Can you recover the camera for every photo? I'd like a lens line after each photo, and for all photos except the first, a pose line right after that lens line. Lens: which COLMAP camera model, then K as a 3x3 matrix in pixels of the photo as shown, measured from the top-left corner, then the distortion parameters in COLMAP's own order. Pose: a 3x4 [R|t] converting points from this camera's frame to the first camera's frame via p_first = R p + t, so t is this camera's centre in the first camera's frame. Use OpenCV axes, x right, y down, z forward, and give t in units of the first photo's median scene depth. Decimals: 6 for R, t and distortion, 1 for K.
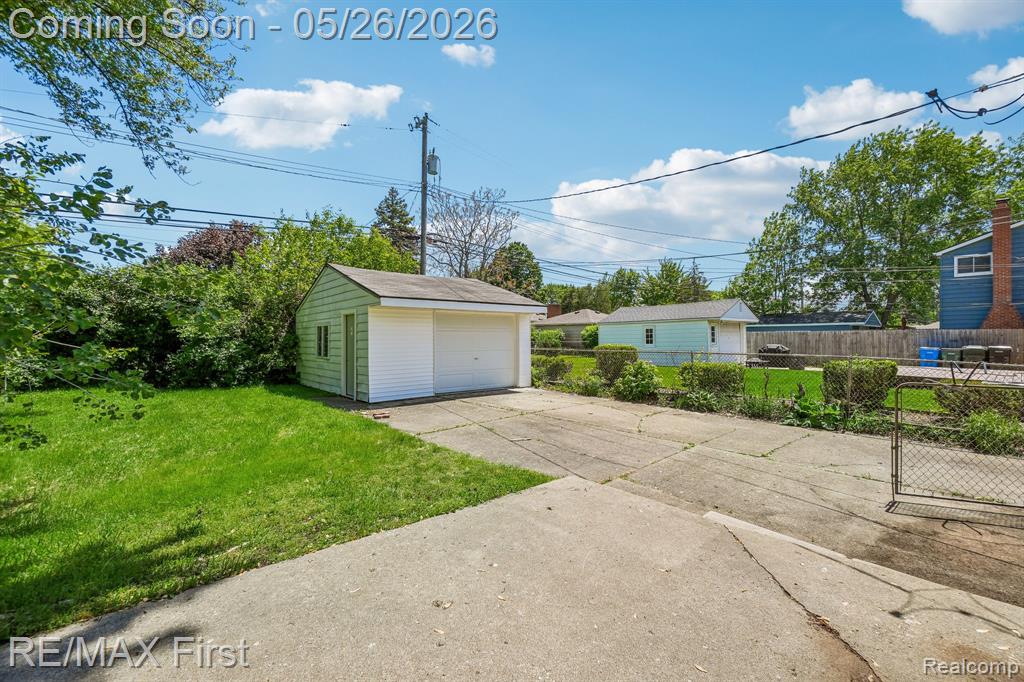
lens RADIAL K [[443.7, 0, 509.7], [0, 443.7, 338.8], [0, 0, 1]] dist [-0.007725, 0.002453]
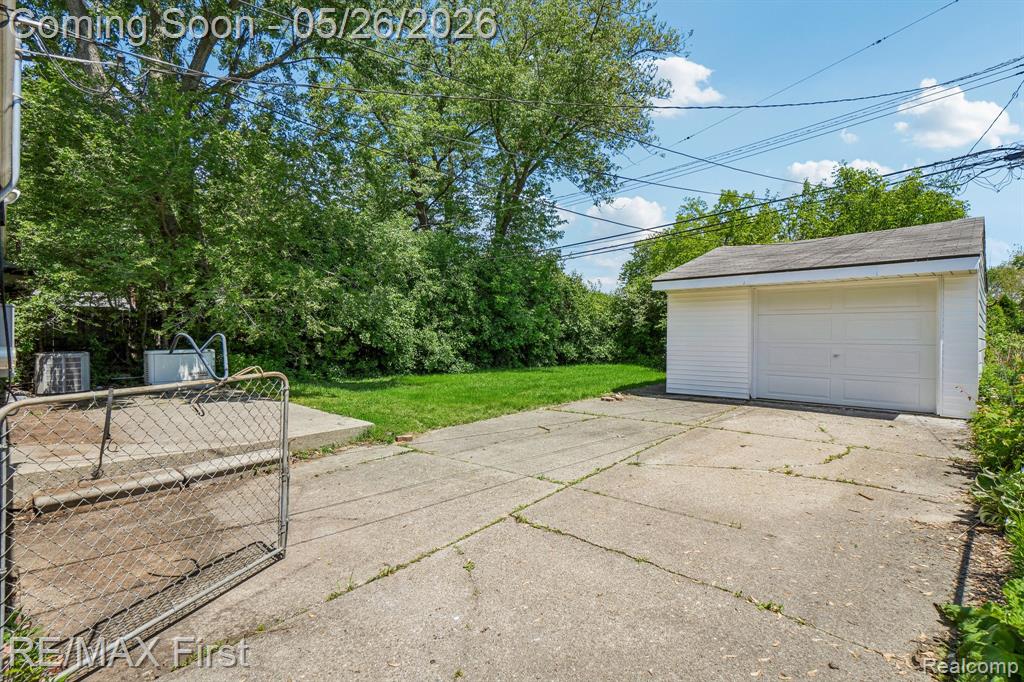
lens RADIAL K [[494.8, 0, 511.4], [0, 494.8, 337.7], [0, 0, 1]] dist [0.004407, 0.000368]
pose [[0.087687, 0.005428, -0.996133, 1.392705], [-0.004318, 0.999978, 0.005069, 0.039885], [0.996139, 0.003857, 0.087708, 1.096618]]
